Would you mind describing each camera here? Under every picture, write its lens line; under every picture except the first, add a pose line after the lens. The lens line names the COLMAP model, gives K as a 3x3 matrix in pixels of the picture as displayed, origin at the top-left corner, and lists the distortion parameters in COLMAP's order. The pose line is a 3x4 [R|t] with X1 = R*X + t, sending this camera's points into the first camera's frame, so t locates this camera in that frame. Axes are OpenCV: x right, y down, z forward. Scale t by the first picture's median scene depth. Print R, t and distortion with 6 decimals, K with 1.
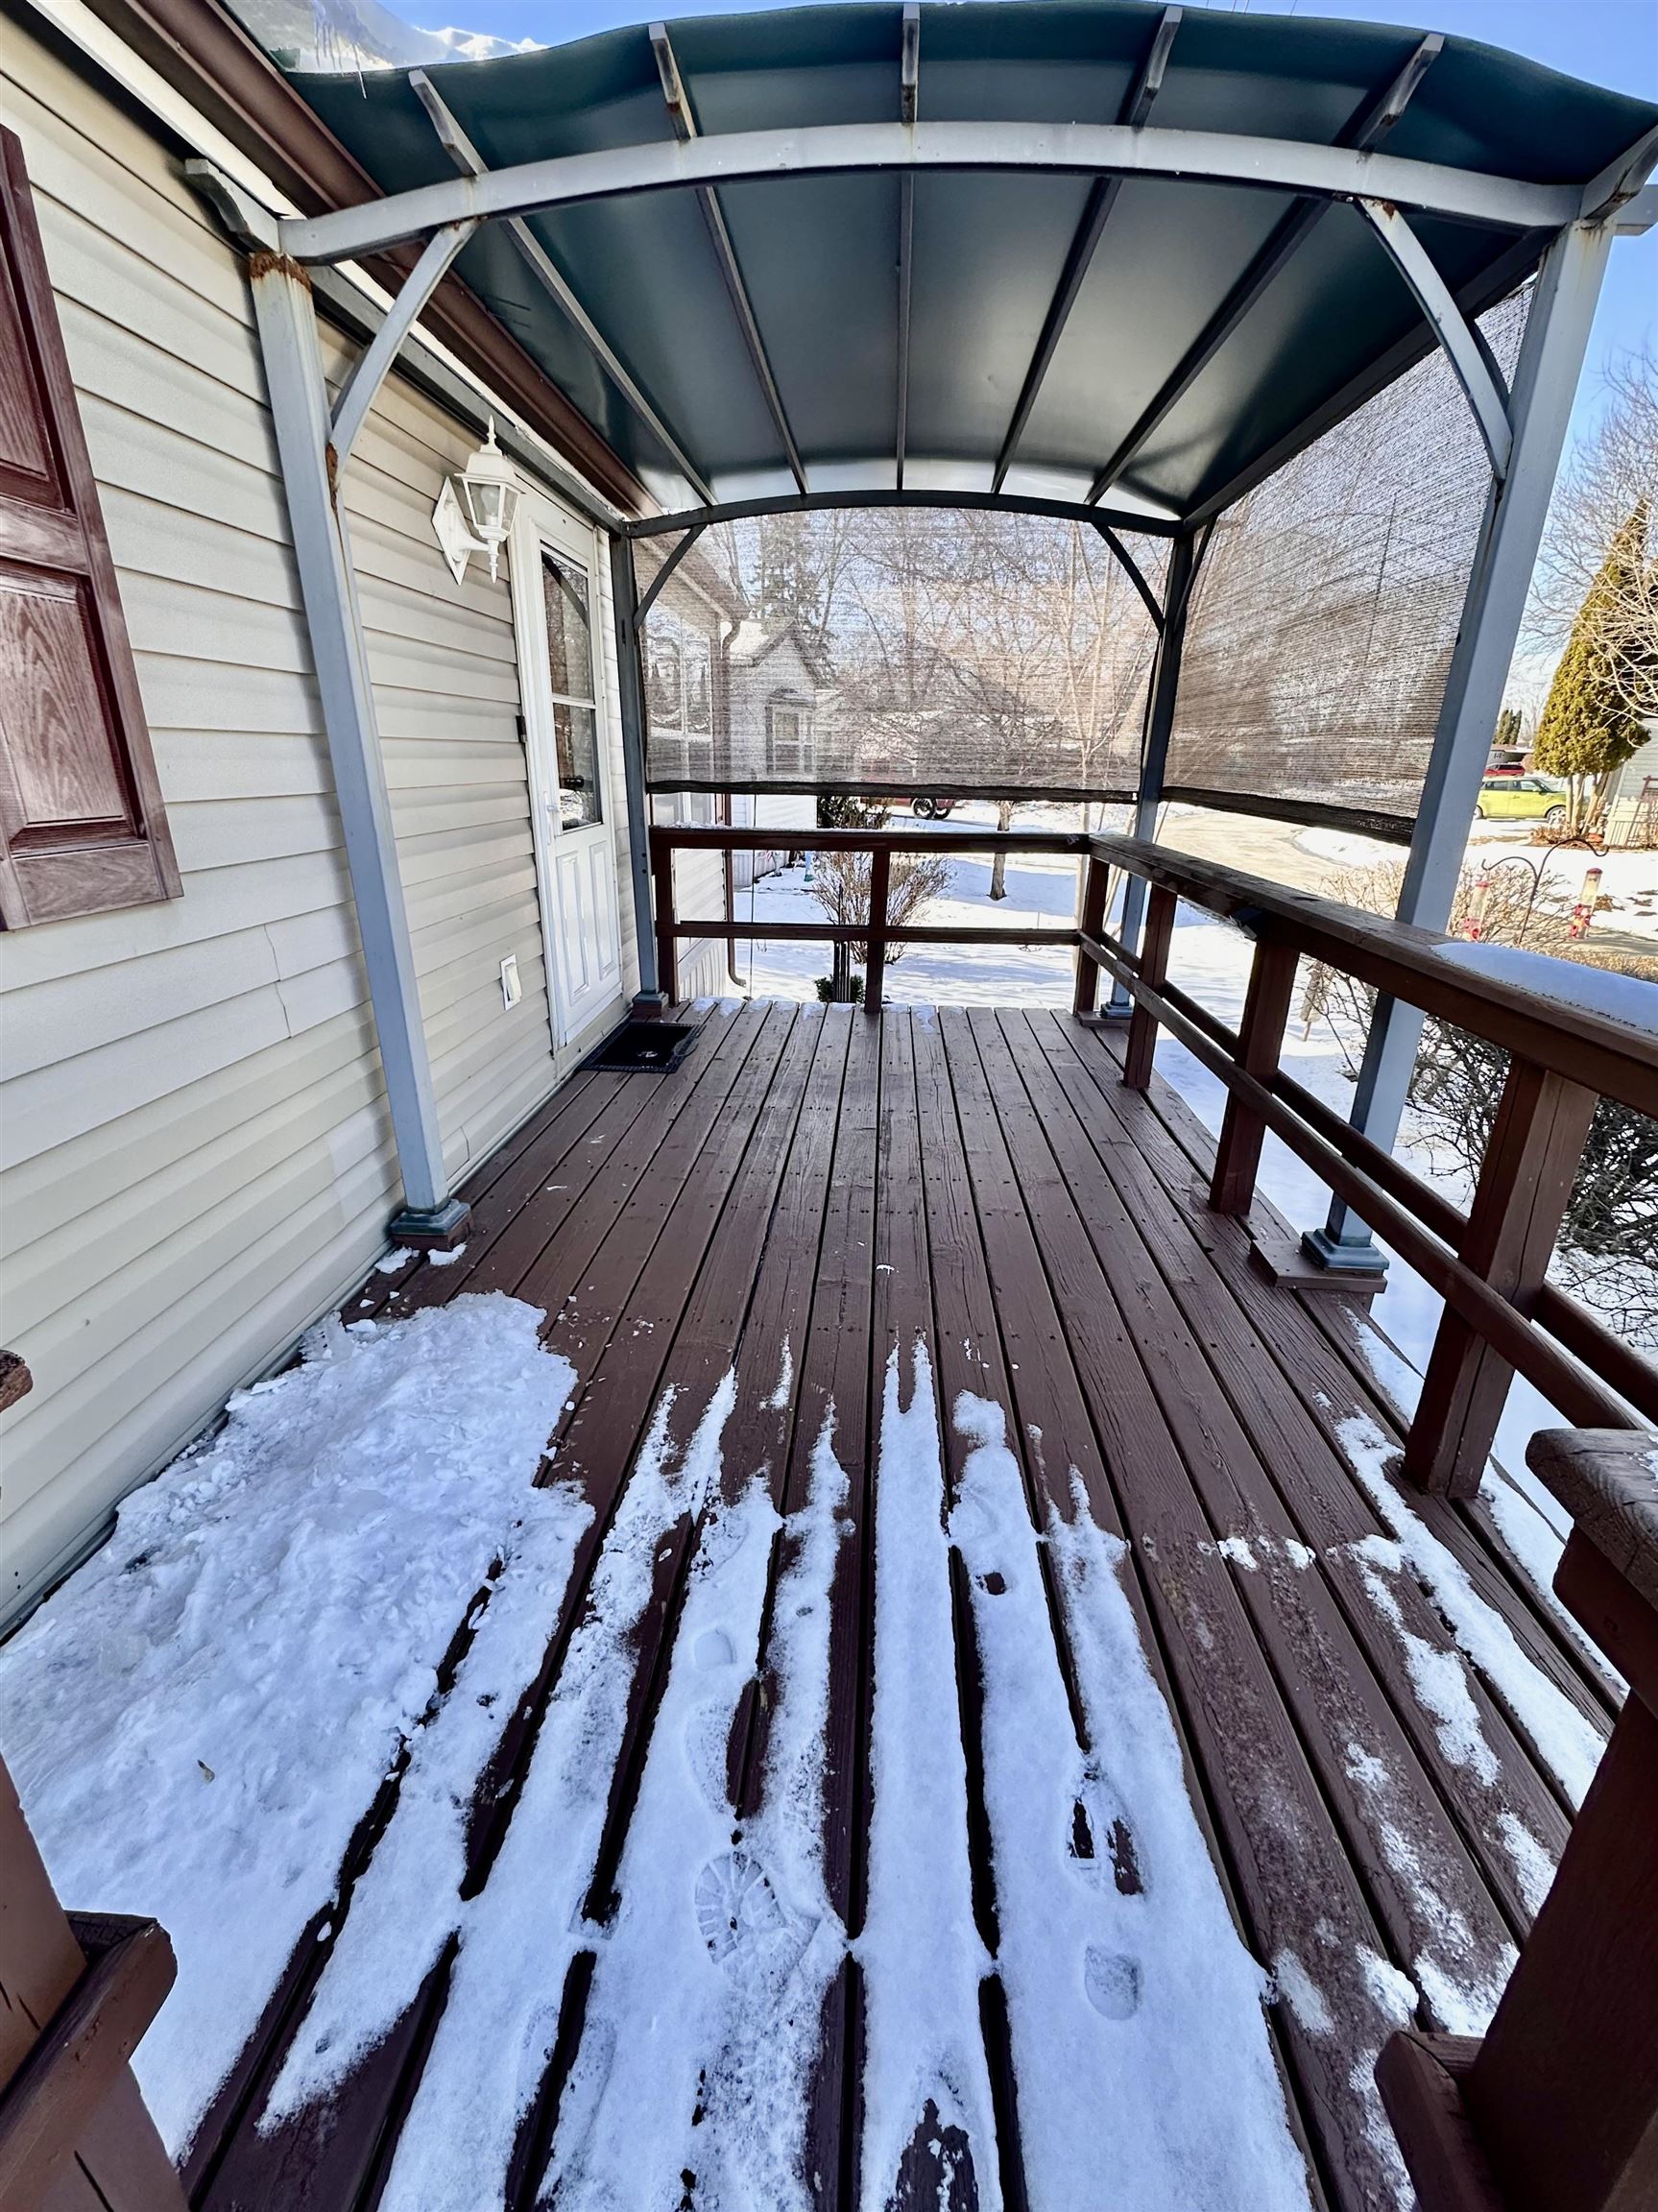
lens RADIAL K [[917.1, 0, 834.1], [0, 917.1, 1096.1], [0, 0, 1]] dist [-0.009490, -0.000182]
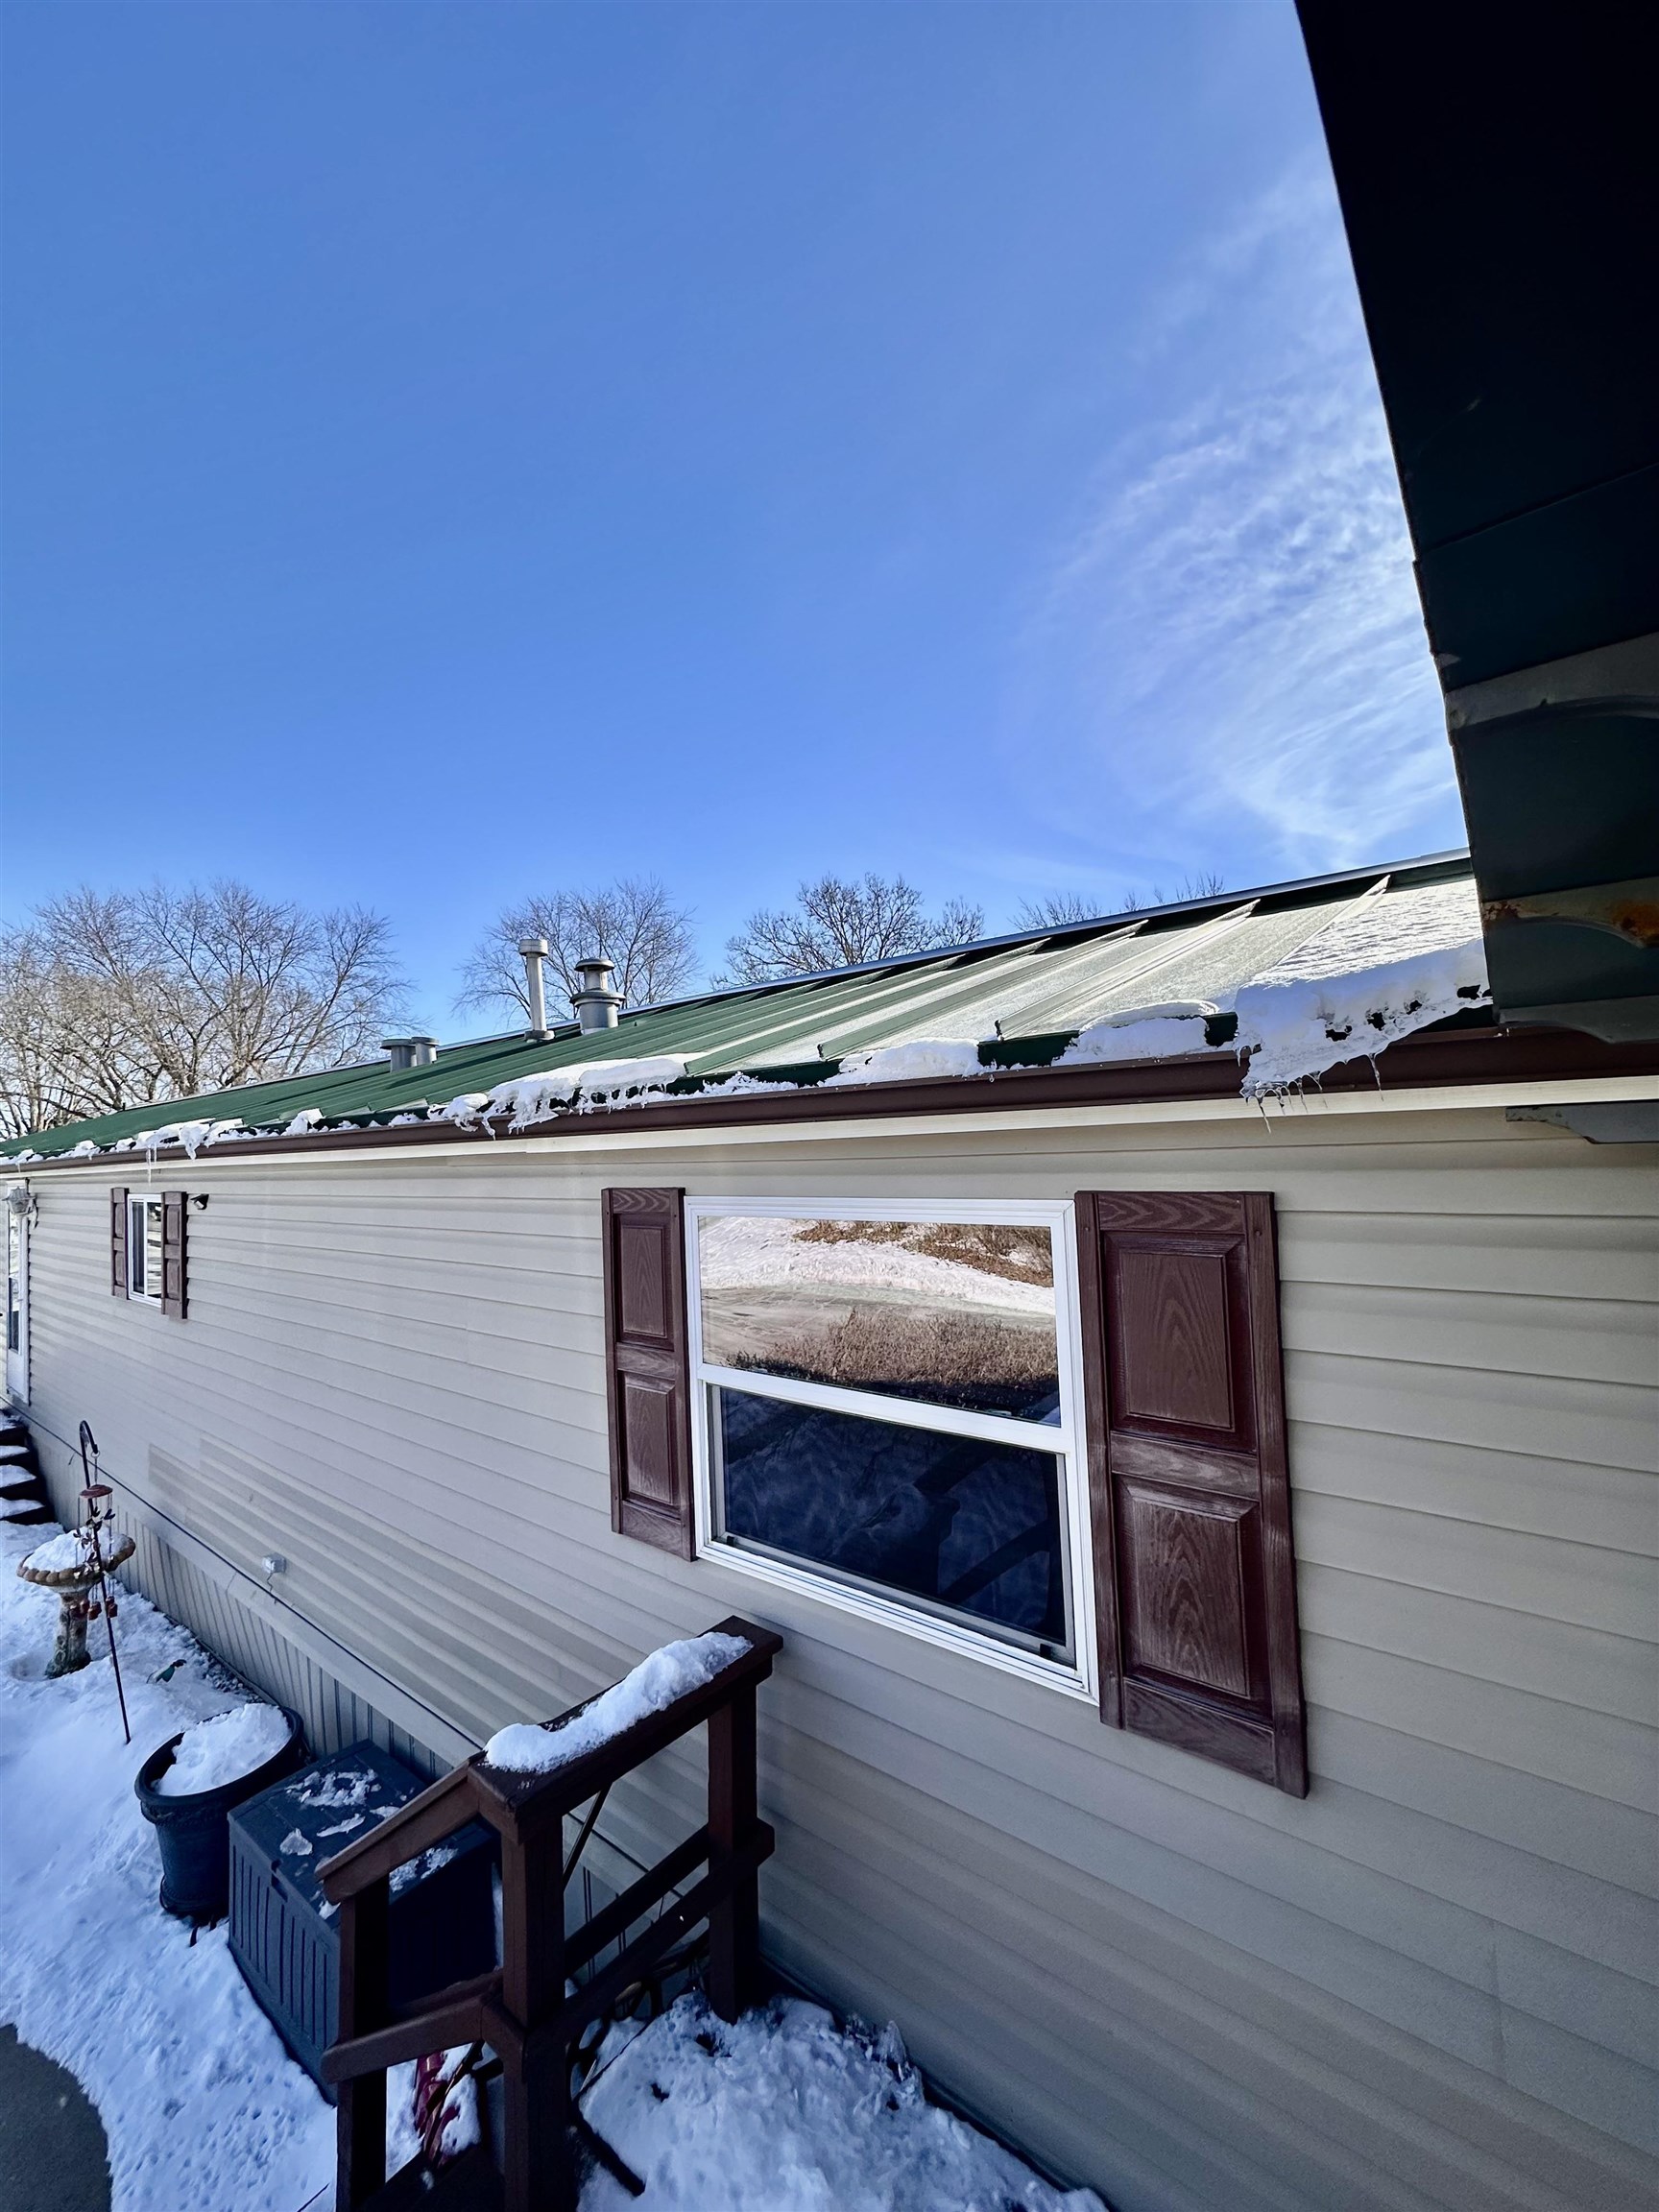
lens RADIAL K [[870.5, 0, 829.5], [0, 870.5, 1106.0], [0, 0, 1]] dist [-0.002392, 0.000207]
pose [[-0.571840, -0.027918, -0.819890, 0.379309], [-0.255815, 0.955656, 0.145880, -0.982301], [0.779460, 0.293160, -0.553624, 0.947452]]
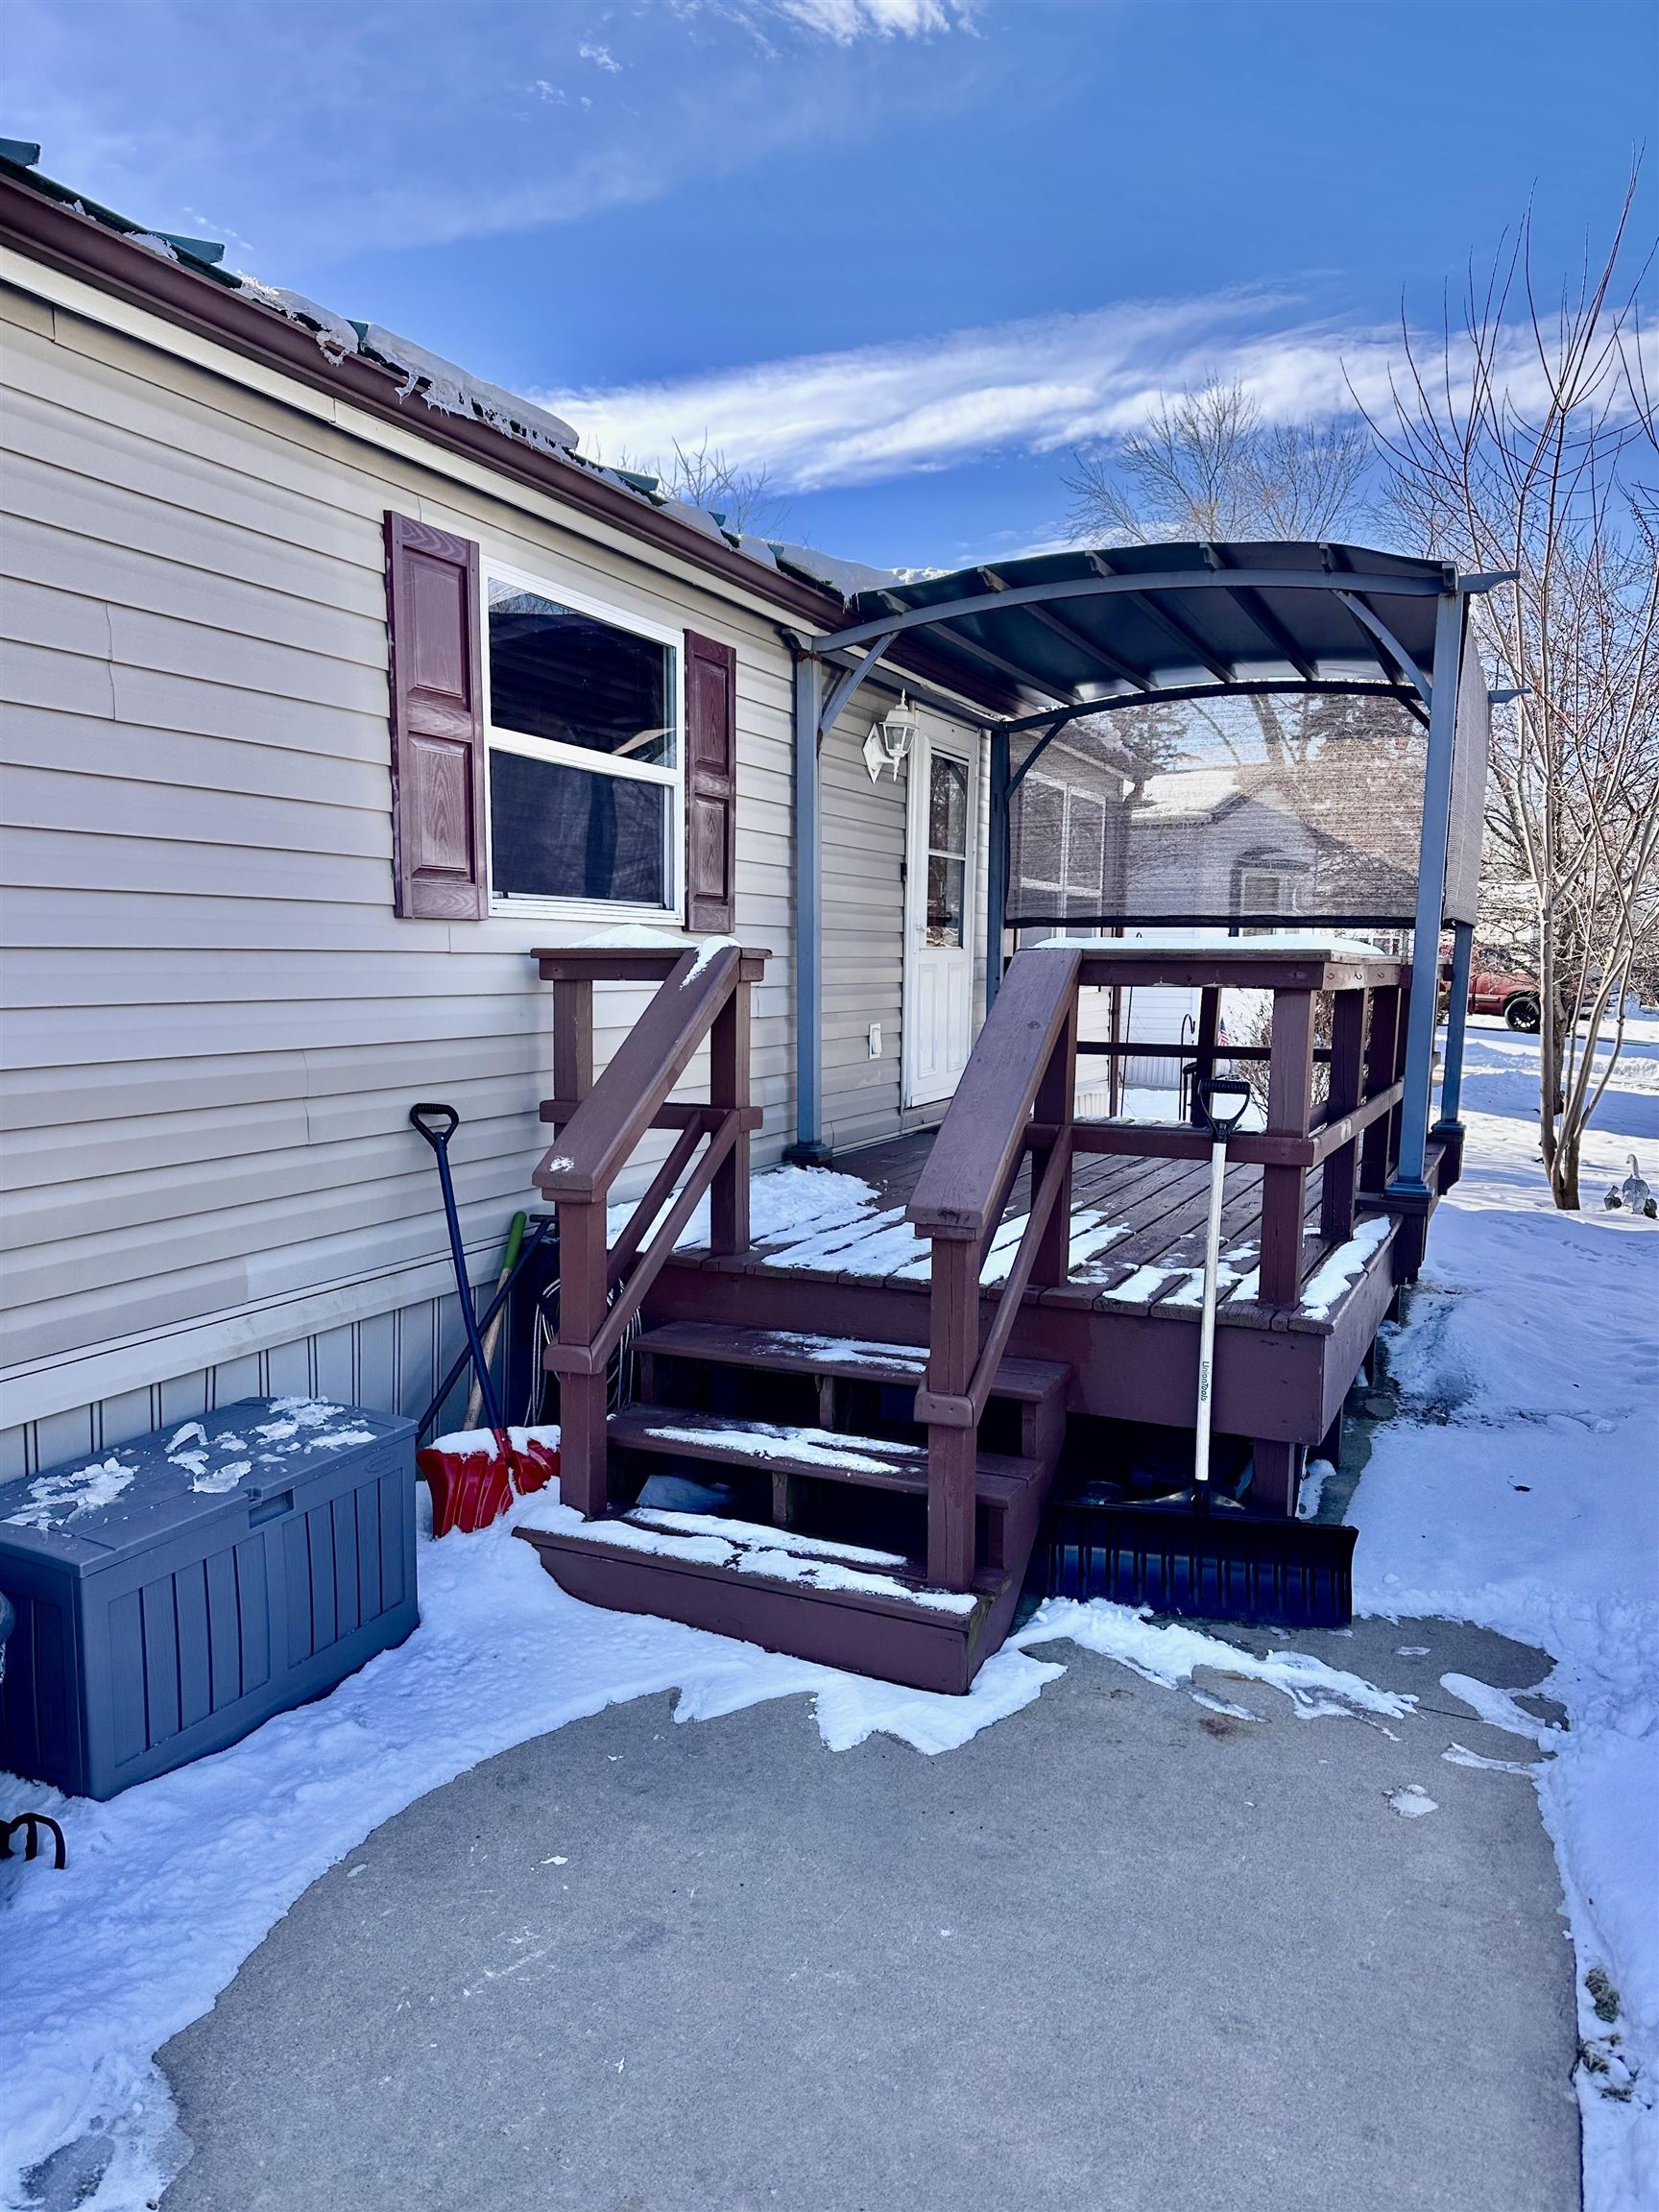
lens RADIAL K [[1539.9, 0, 829.5], [0, 1539.9, 1106.0], [0, 0, 1]] dist [0.027671, -0.001738]
pose [[0.929613, 0.032439, -0.367106, 0.872223], [-0.126604, 0.963605, -0.235450, 1.040752], [0.346107, 0.265355, 0.899887, -2.163794]]
